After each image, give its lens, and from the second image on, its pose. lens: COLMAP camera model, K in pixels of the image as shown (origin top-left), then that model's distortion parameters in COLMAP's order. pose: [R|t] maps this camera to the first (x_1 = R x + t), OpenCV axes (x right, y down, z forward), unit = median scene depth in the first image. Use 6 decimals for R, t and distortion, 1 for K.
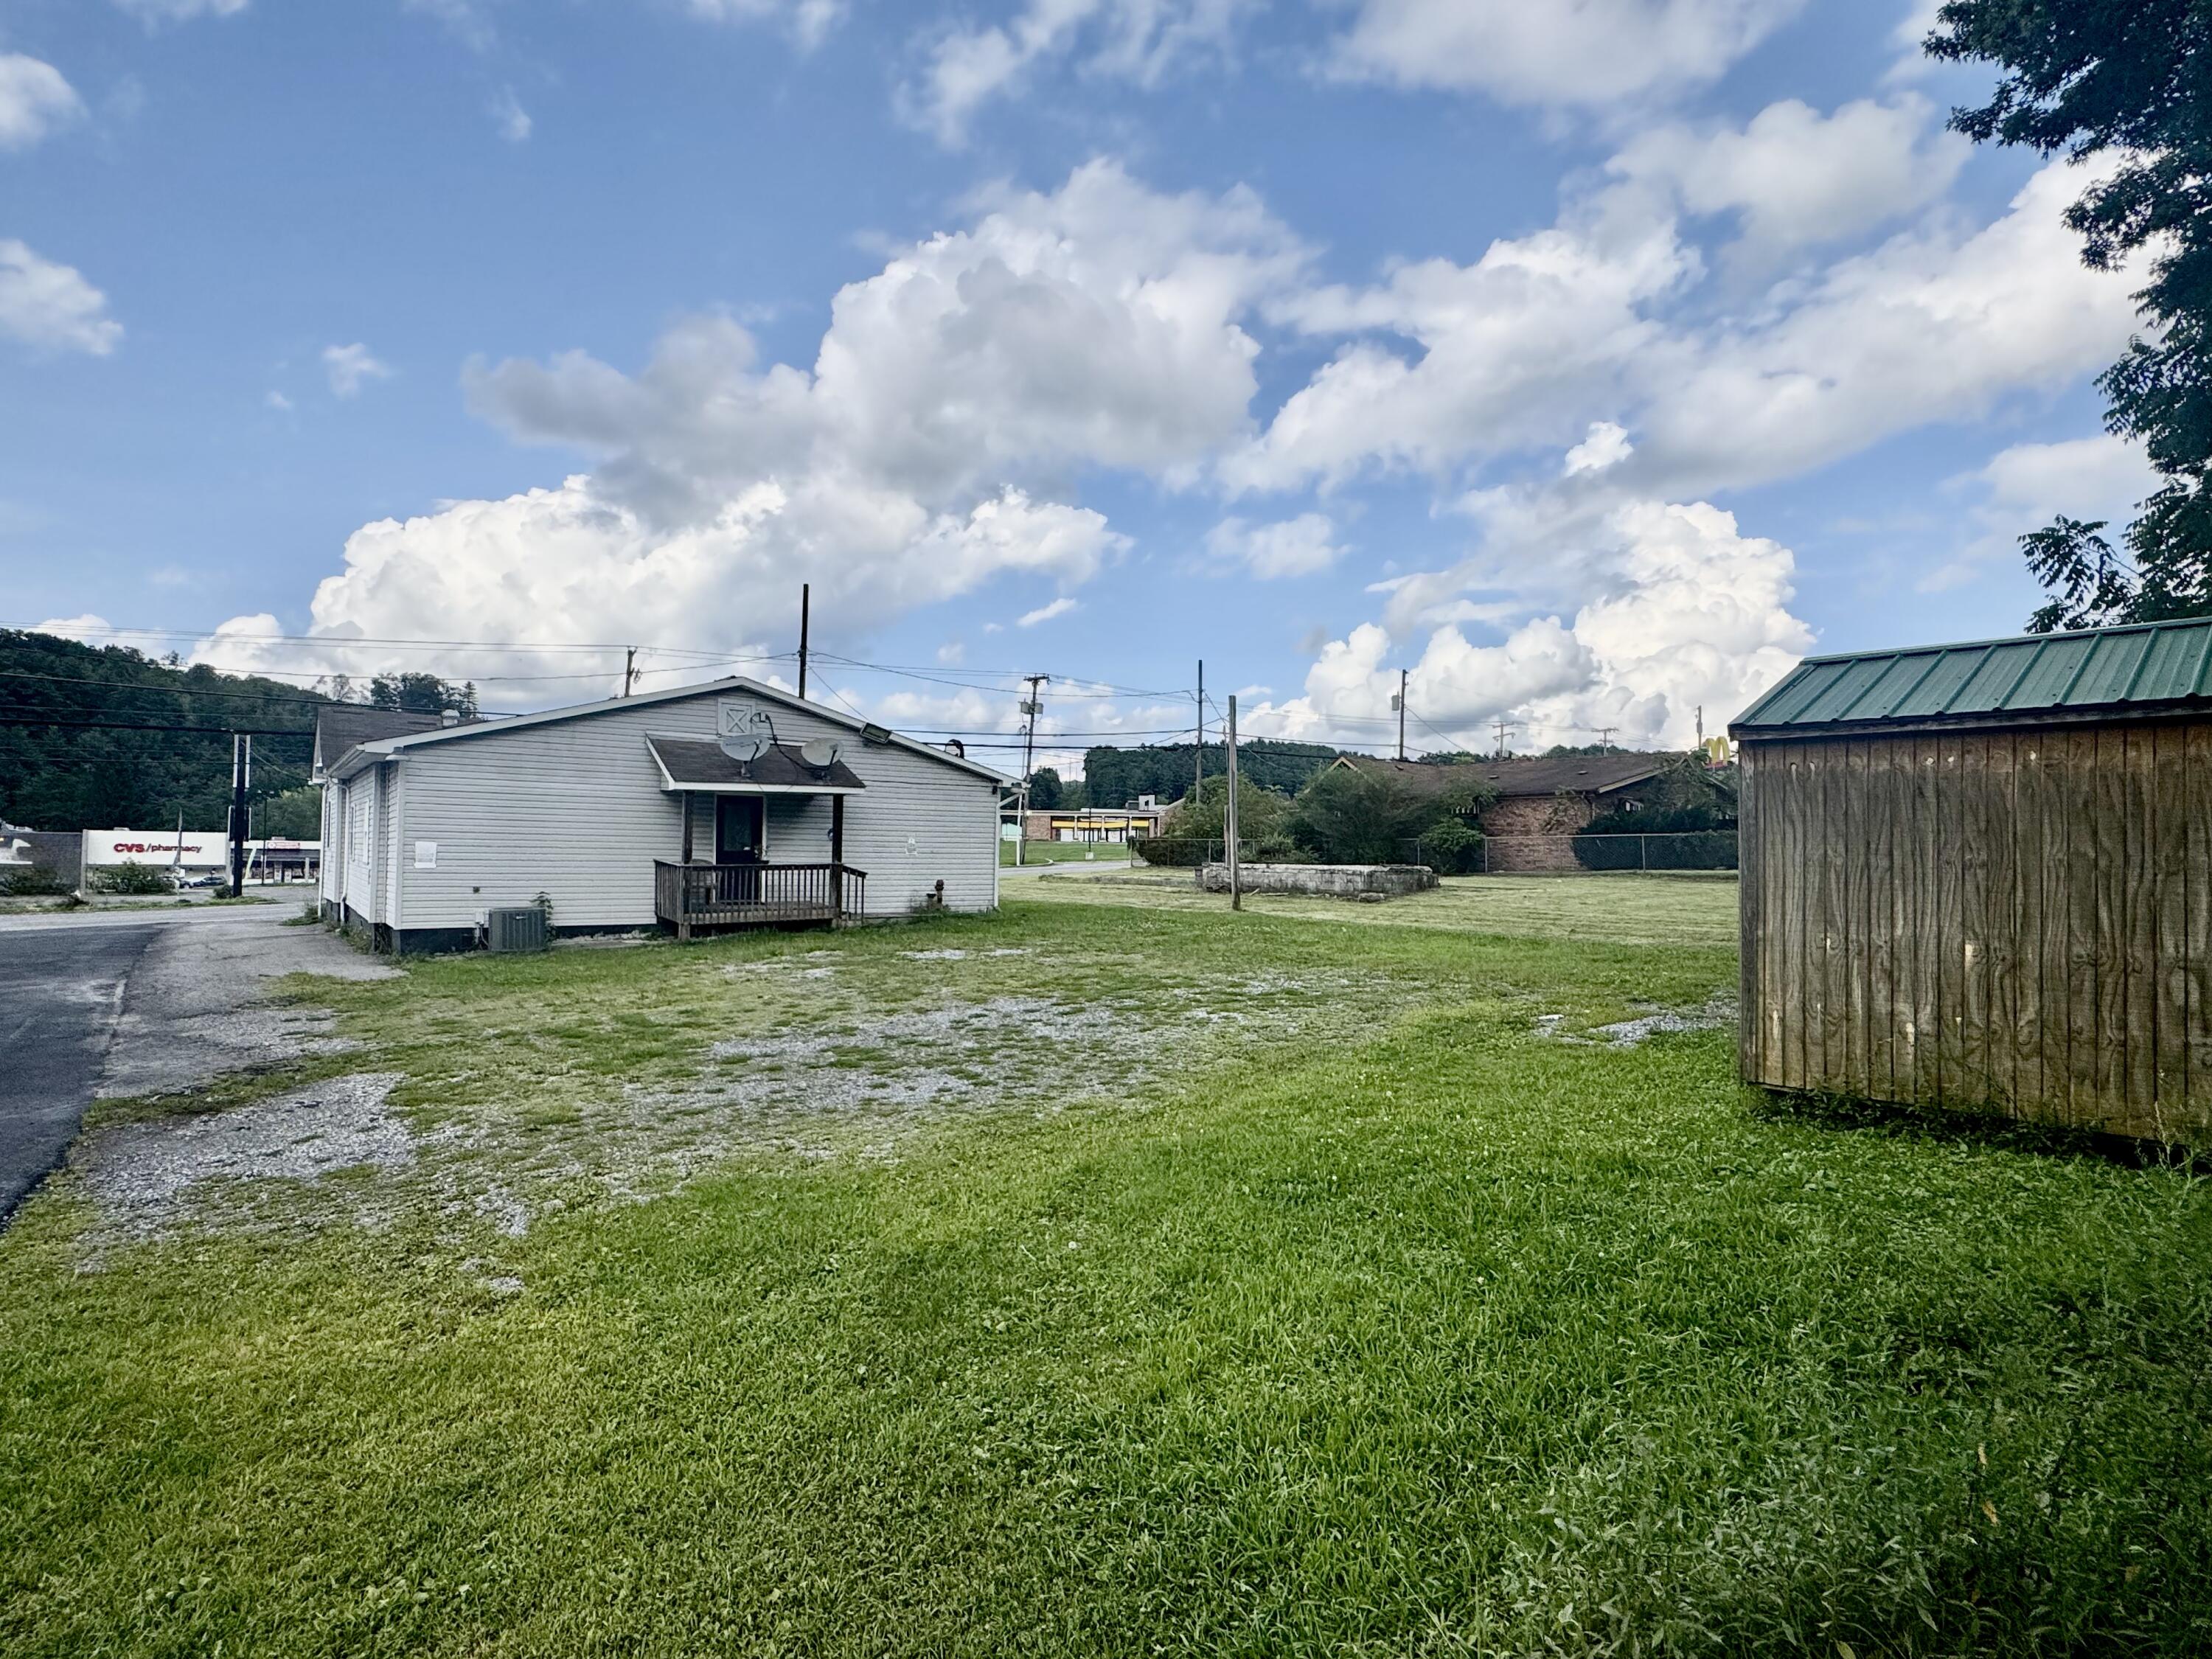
lens RADIAL K [[1188.0, 0, 1106.0], [0, 1188.0, 829.5], [0, 0, 1]] dist [0.023572, 0.000216]
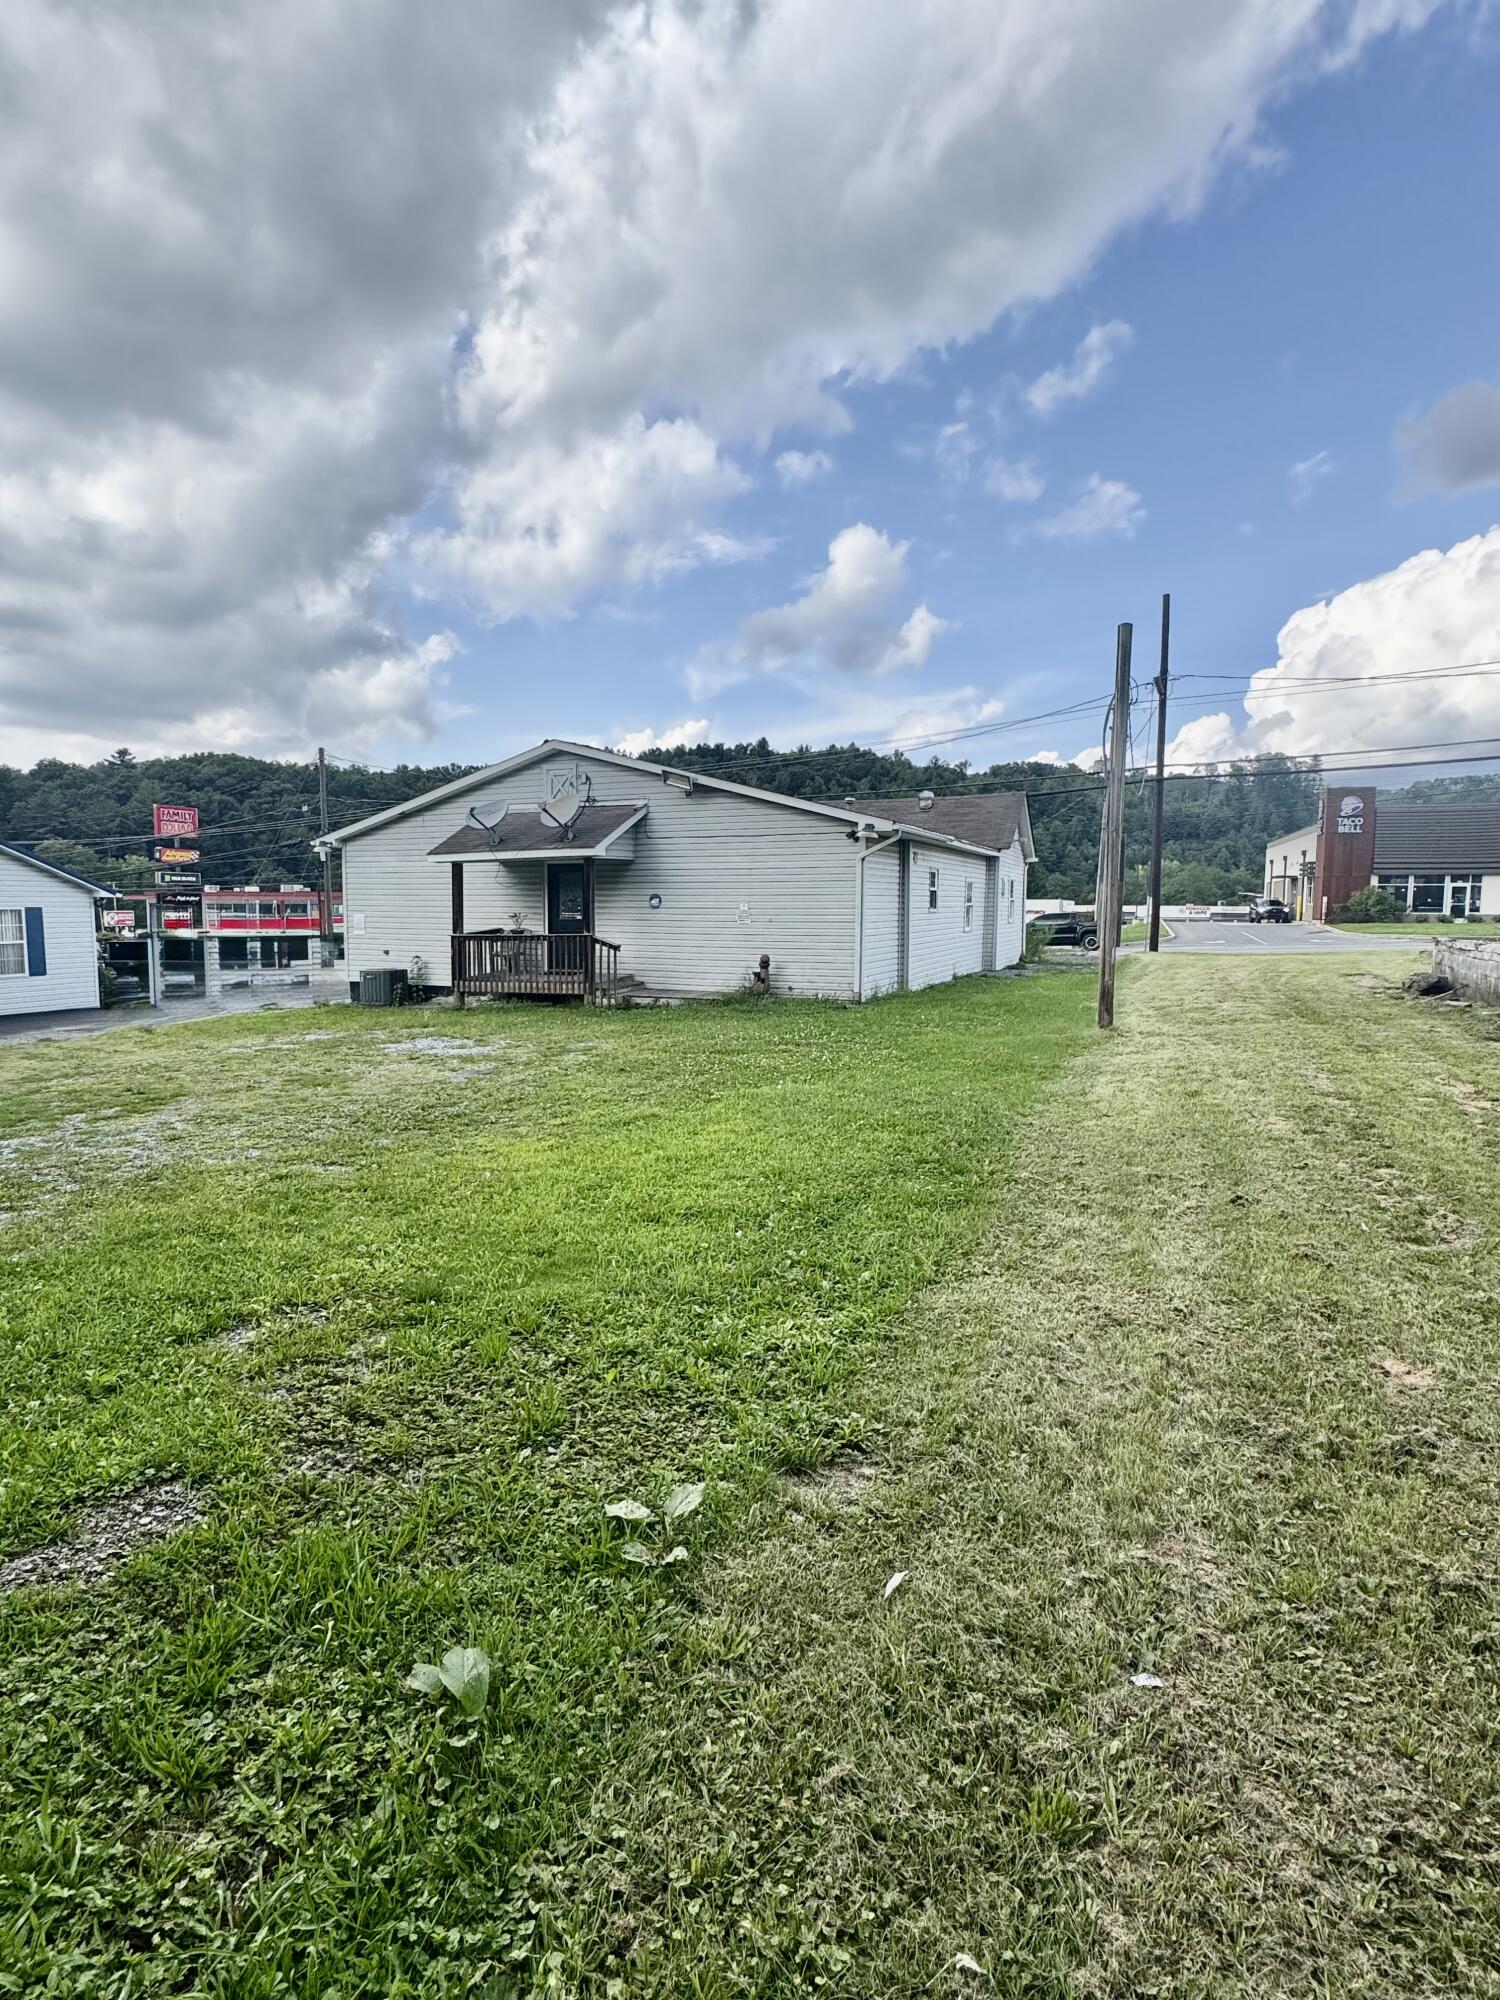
lens RADIAL K [[1074.1, 0, 750.0], [0, 1074.1, 1000.0], [0, 0, 1]] dist [0.023572, 0.000216]
pose [[0.509173, 0.058281, -0.858689, 0.513606], [0.026302, 0.996185, 0.083210, 0.012746], [0.860262, -0.064954, 0.505697, 0.664614]]
